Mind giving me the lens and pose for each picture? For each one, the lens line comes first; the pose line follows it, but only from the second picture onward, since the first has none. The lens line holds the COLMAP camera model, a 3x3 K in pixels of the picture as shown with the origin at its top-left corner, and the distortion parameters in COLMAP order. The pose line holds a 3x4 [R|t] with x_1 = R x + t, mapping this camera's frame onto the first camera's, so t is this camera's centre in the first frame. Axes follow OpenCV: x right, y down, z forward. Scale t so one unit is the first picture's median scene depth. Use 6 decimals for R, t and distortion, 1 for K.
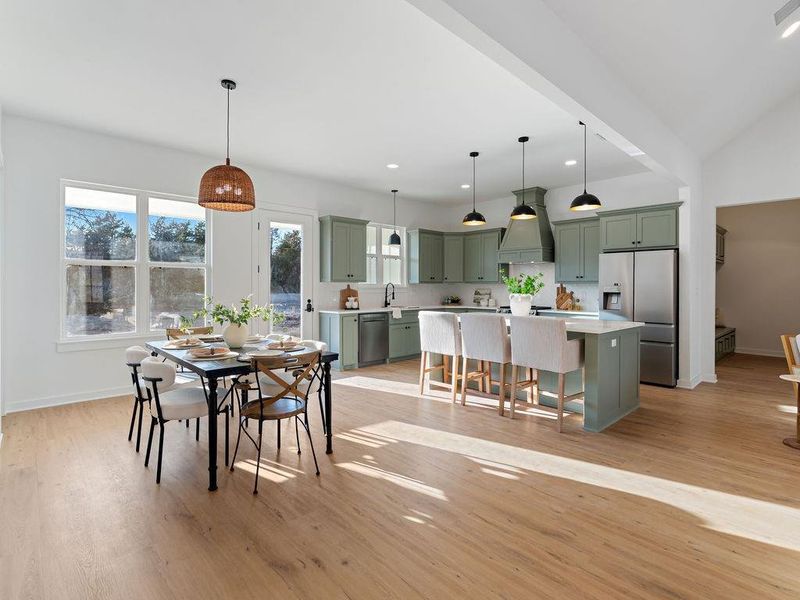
lens RADIAL K [[402.8, 0, 400.4], [0, 402.8, 284.2], [0, 0, 1]] dist [-0.006527, 0.002466]
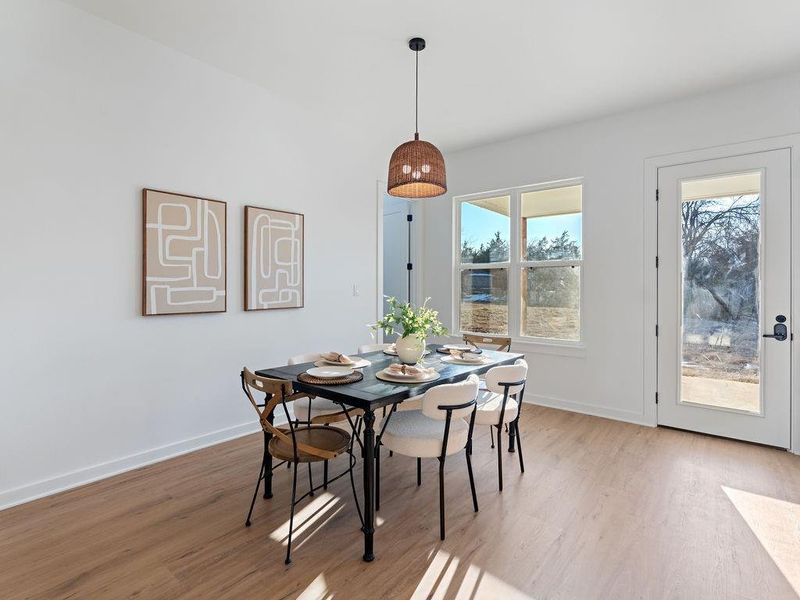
lens RADIAL K [[402.8, 0, 395.1], [0, 402.8, 289.0], [0, 0, 1]] dist [-0.006527, 0.002466]
pose [[0.126853, 0.004288, -0.991912, 0.210081], [-0.000763, 0.999991, 0.004225, 0.002648], [0.991921, 0.000221, 0.126855, 0.457135]]
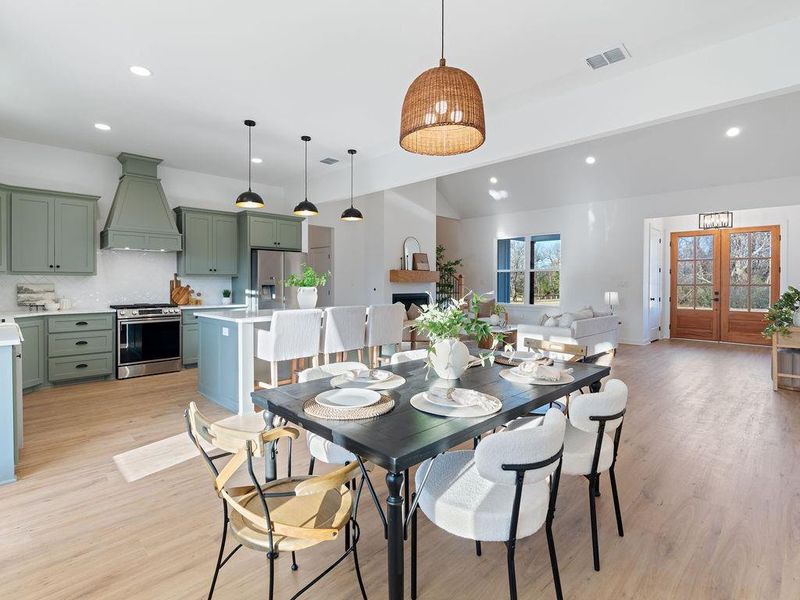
lens RADIAL K [[402.8, 0, 396.3], [0, 402.8, 285.3], [0, 0, 1]] dist [-0.006527, 0.002466]
pose [[-0.019117, -0.012057, 0.999745, -0.545725], [-0.007219, 0.999903, 0.011921, 0.003974], [-0.999791, -0.006989, -0.019202, 0.576368]]
